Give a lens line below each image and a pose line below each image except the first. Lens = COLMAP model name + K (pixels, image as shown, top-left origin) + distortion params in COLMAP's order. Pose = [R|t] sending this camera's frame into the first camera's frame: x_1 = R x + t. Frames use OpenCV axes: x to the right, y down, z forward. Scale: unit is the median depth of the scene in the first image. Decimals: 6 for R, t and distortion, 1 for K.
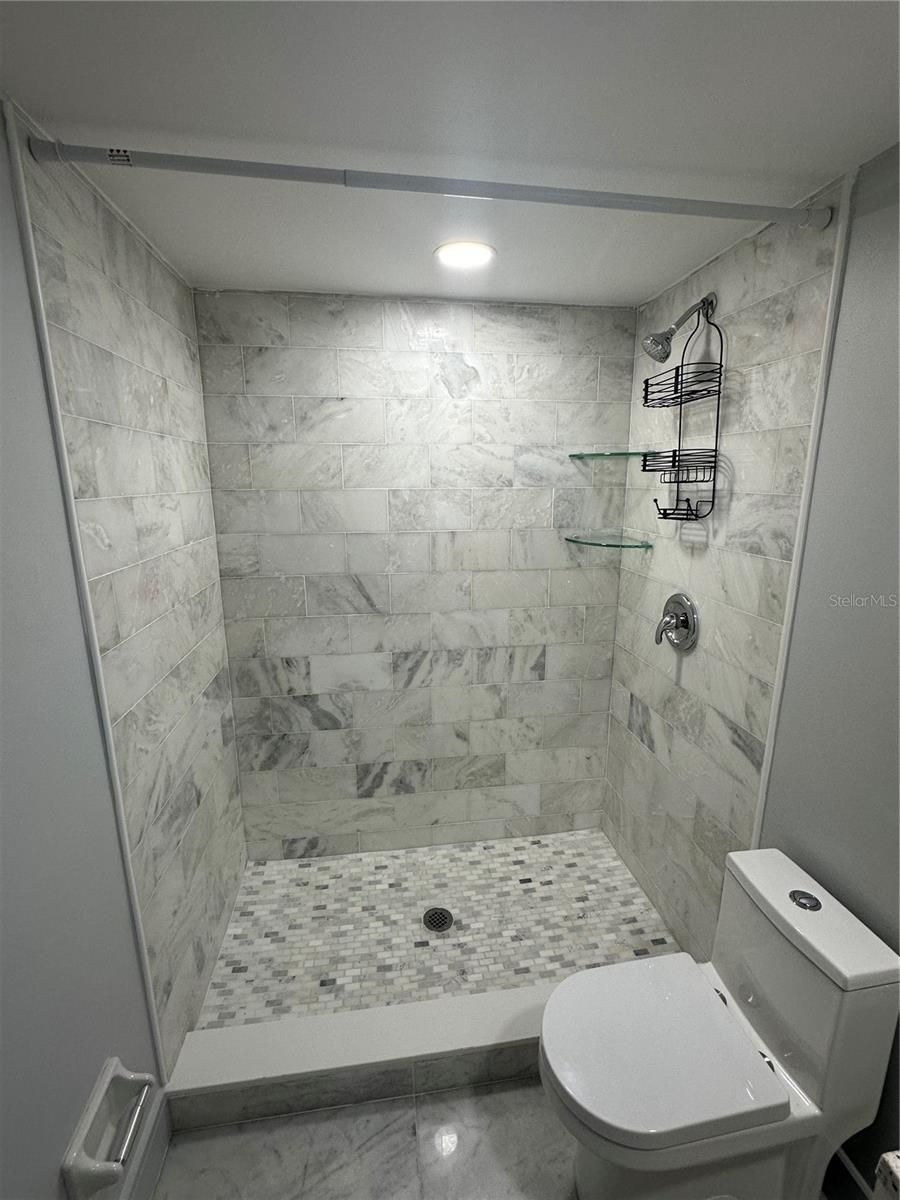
lens RADIAL K [[534.9, 0, 447.3], [0, 534.9, 599.3], [0, 0, 1]] dist [-0.000768, 0.000500]
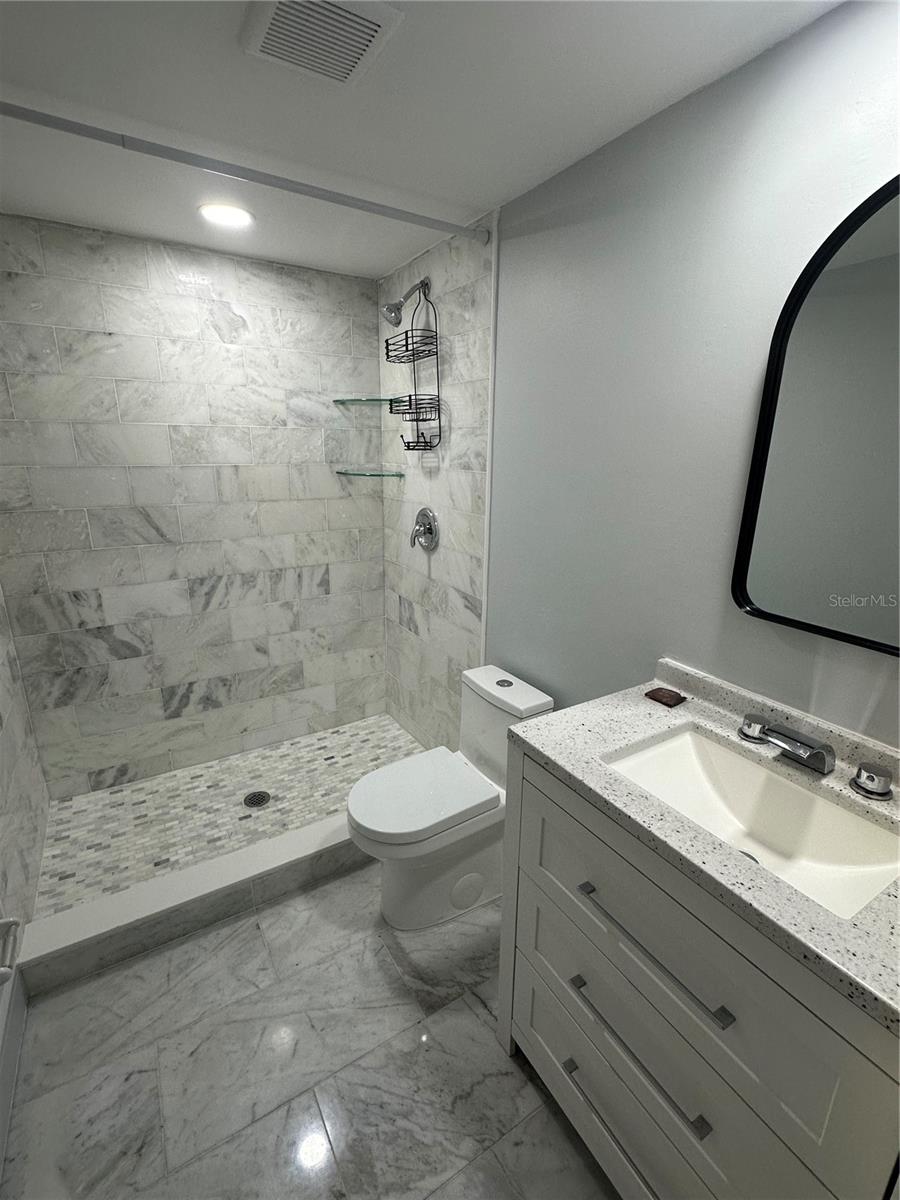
lens RADIAL K [[534.9, 0, 447.3], [0, 534.9, 599.3], [0, 0, 1]] dist [-0.000768, 0.000500]
pose [[0.917956, -0.097776, 0.384444, -0.043268], [0.075446, 0.994490, 0.072783, 0.110426], [-0.389442, -0.037807, 0.920275, -0.229012]]
